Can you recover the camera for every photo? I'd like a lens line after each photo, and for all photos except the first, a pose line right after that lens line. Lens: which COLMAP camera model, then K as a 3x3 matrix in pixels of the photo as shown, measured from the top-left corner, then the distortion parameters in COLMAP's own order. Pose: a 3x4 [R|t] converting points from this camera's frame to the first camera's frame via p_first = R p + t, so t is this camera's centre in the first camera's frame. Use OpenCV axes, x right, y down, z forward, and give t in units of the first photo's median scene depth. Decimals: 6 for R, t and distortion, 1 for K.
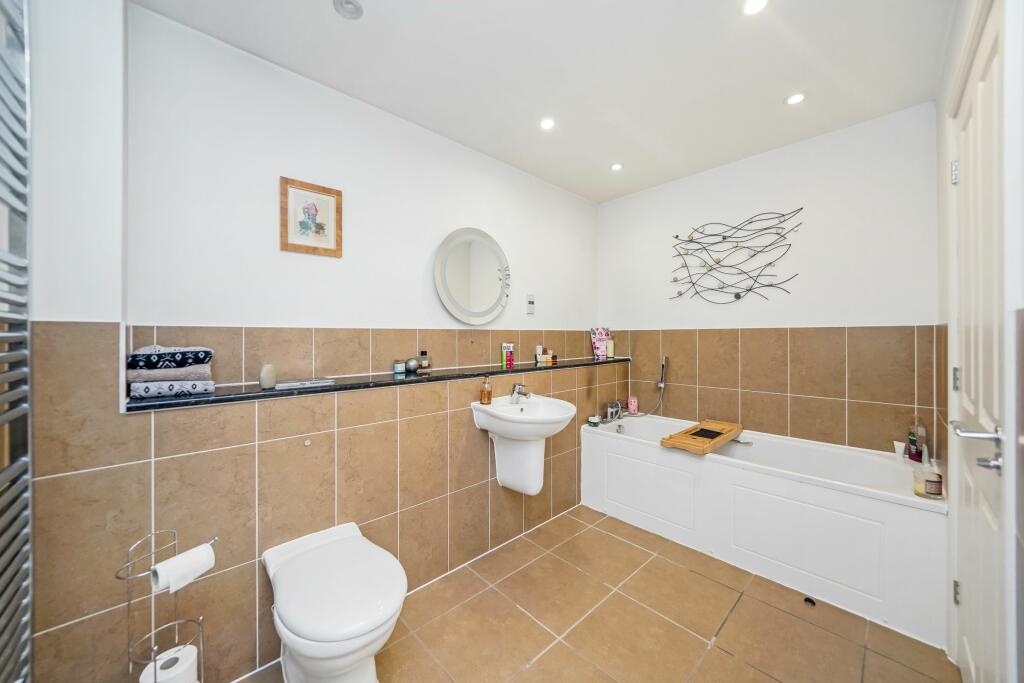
lens RADIAL K [[358.2, 0, 510.4], [0, 358.2, 338.5], [0, 0, 1]] dist [-0.003442, 0.000290]
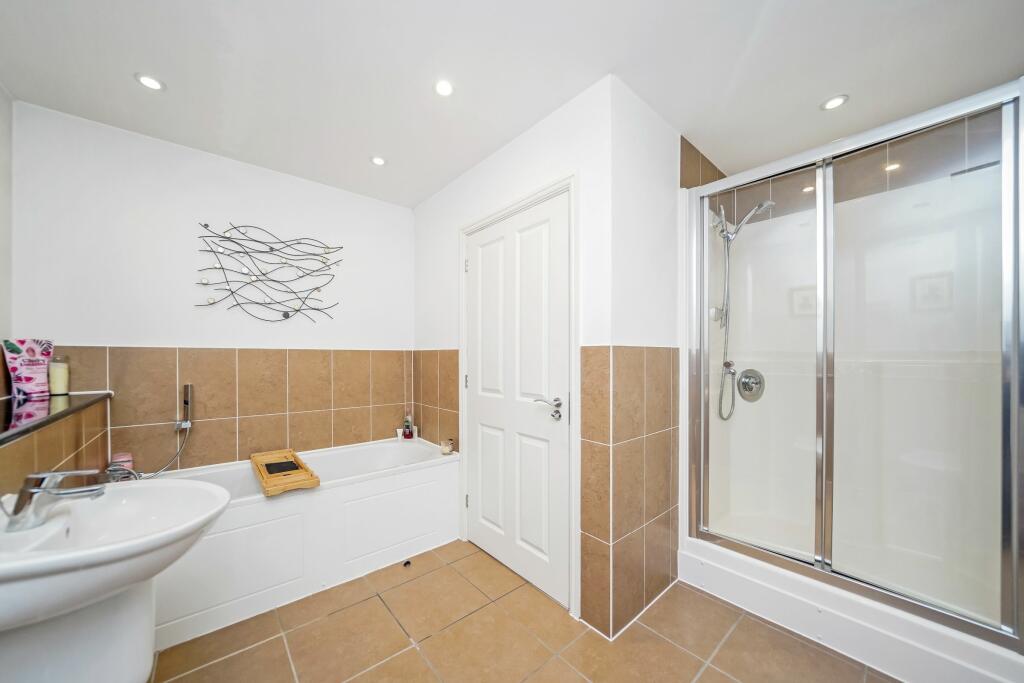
lens RADIAL K [[358.2, 0, 489.5], [0, 358.2, 357.1], [0, 0, 1]] dist [-0.003442, 0.000290]
pose [[0.082750, 0.006359, 0.996550, -0.263997], [0.006024, 0.999958, -0.006880, 0.003755], [-0.996552, 0.006572, 0.082708, 0.371482]]
